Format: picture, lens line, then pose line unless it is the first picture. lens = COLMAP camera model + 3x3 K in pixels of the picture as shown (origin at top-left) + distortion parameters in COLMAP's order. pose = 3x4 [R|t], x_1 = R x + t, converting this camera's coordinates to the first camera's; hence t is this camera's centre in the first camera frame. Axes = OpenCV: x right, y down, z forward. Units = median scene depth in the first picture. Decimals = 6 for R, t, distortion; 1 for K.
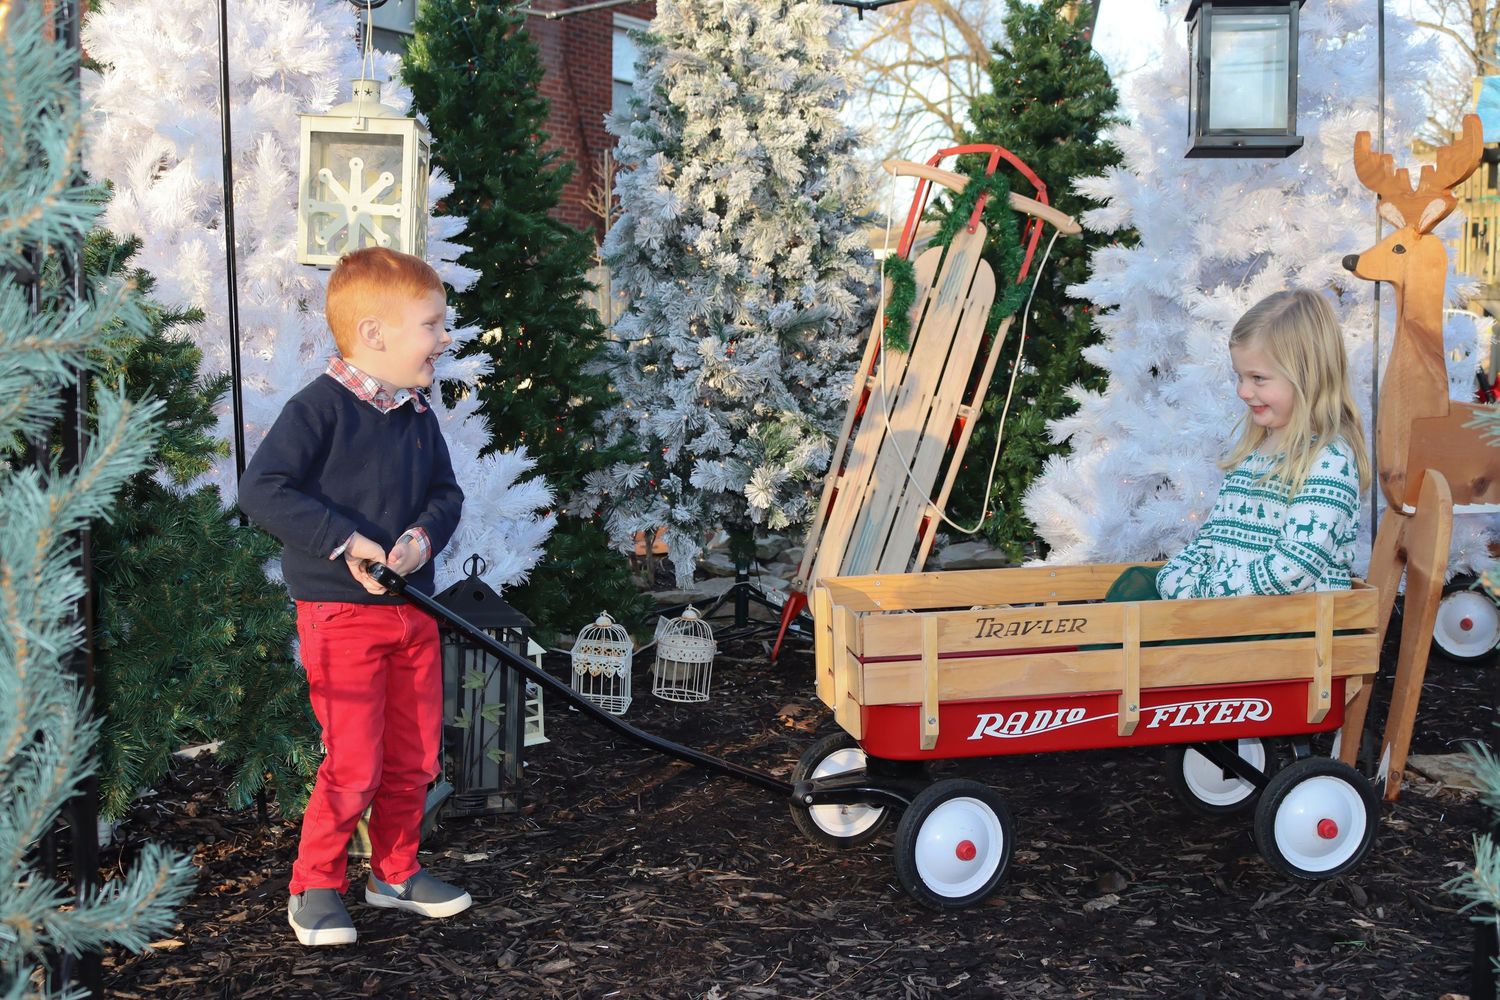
lens RADIAL K [[1657.3, 0, 750.0], [0, 1657.3, 500.0], [0, 0, 1]] dist [-0.114447, -0.007494]
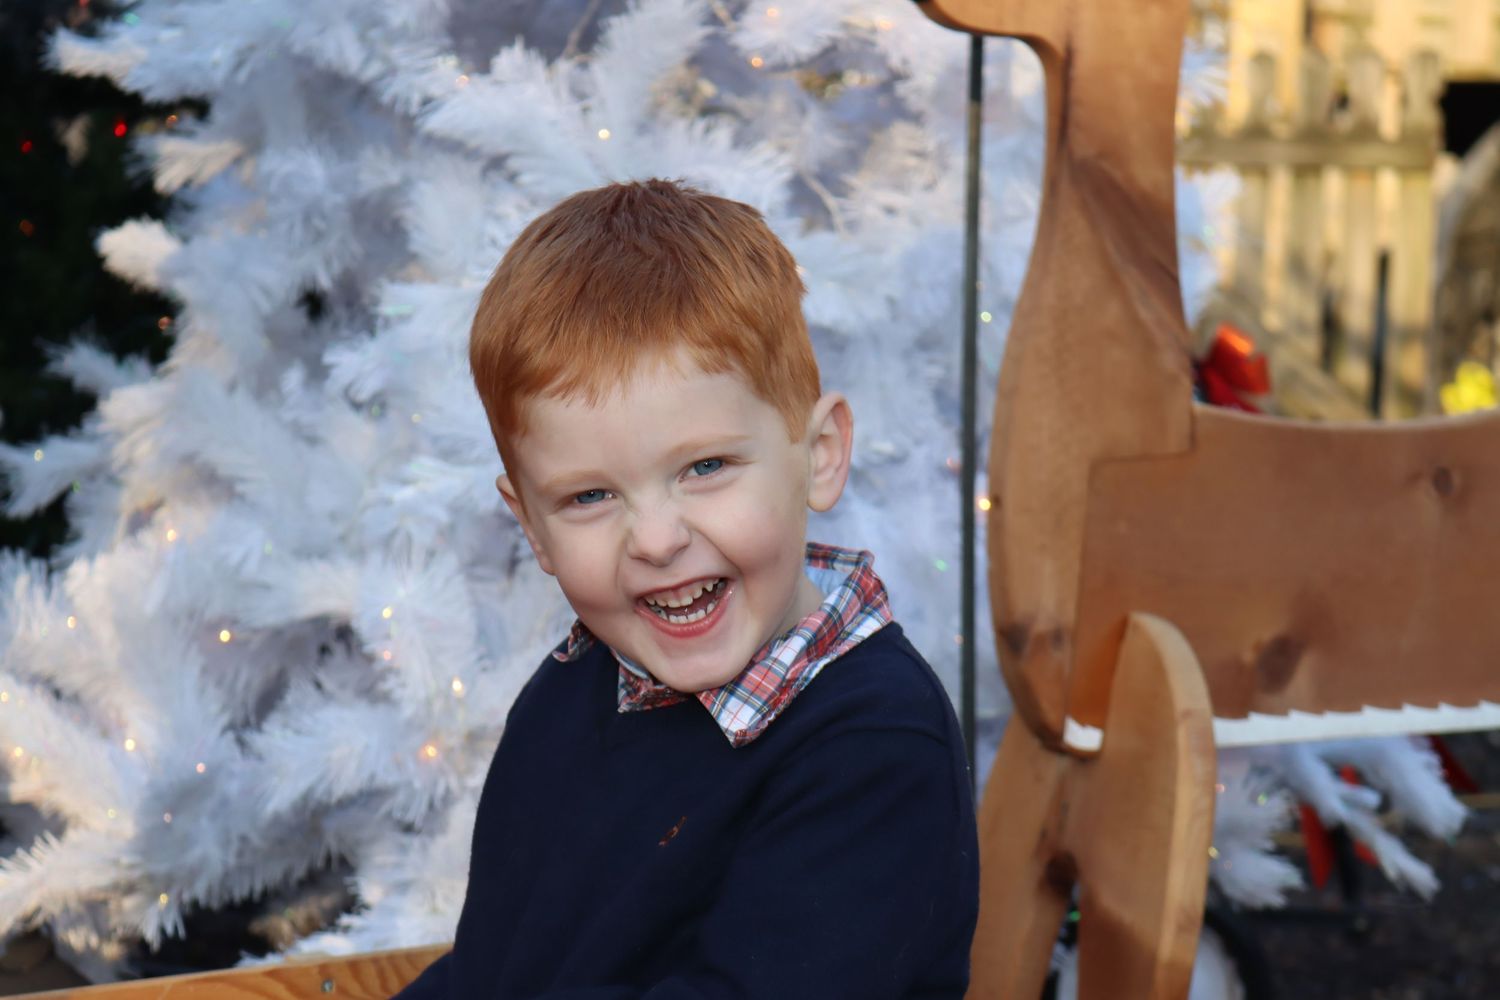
lens RADIAL K [[3816.6, 0, 749.9], [0, 3816.6, 500.0], [0, 0, 1]] dist [-0.032049, -0.326409]
pose [[0.938973, 0.007307, 0.343914, 0.065504], [0.001973, 0.999644, -0.026626, -0.018428], [-0.343986, 0.025679, 0.938624, 0.252057]]
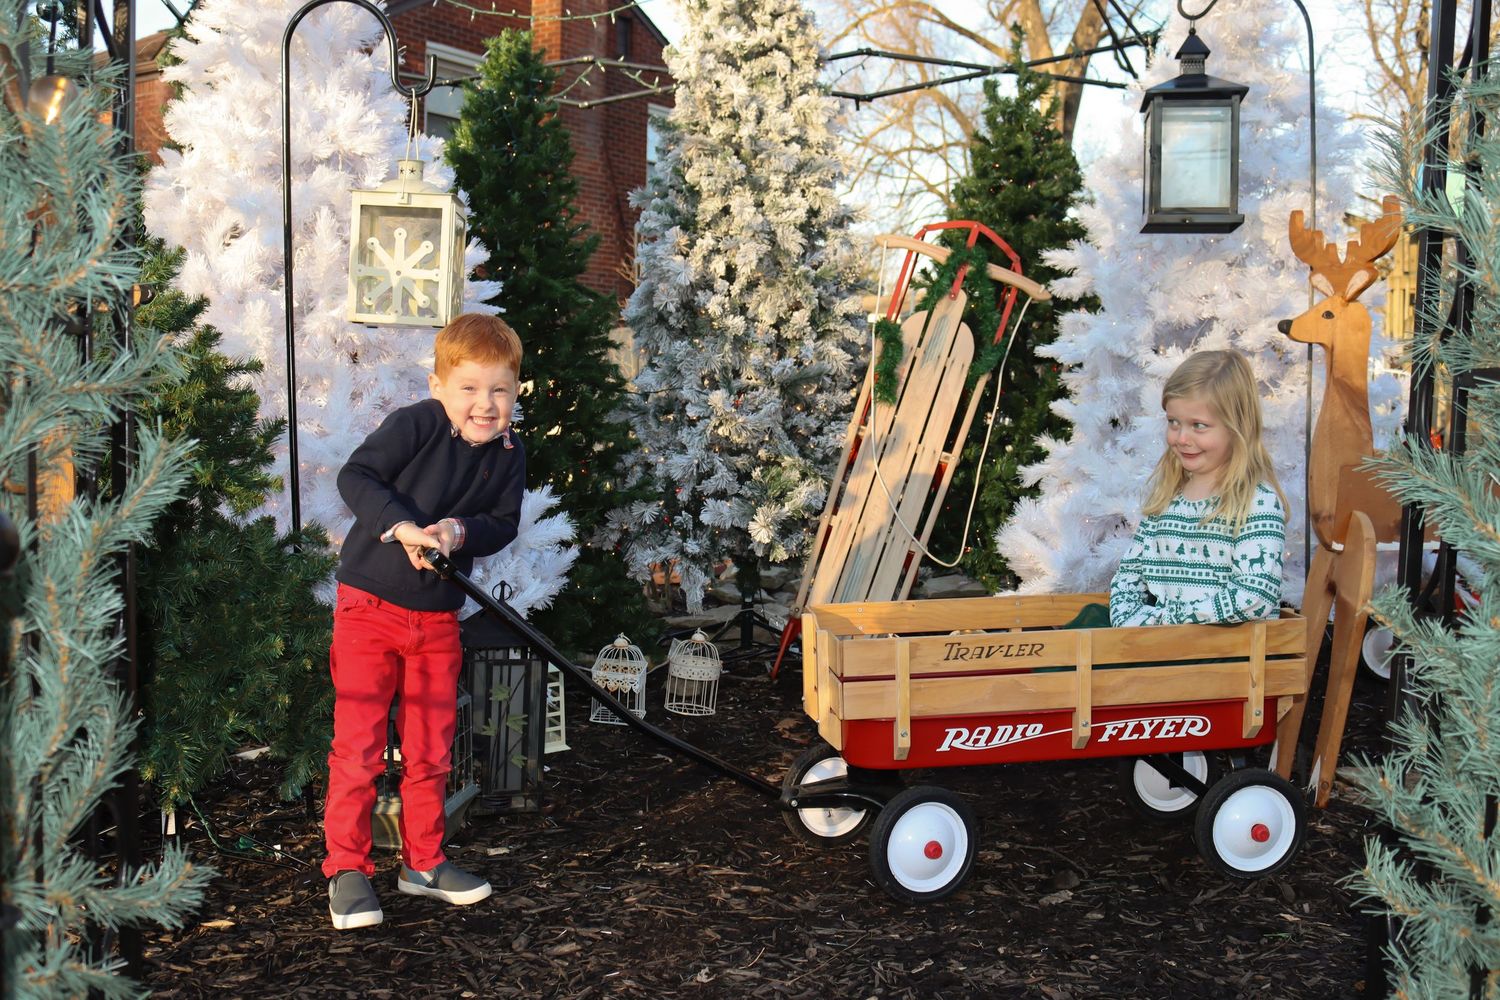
lens RADIAL K [[1478.3, 0, 750.0], [0, 1478.3, 500.0], [0, 0, 1]] dist [-0.126947, -0.029811]
pose [[0.999900, 0.008123, -0.011592, 0.010566], [-0.008408, 0.999658, -0.024778, 0.000949], [0.011387, 0.024873, 0.999626, 0.000192]]
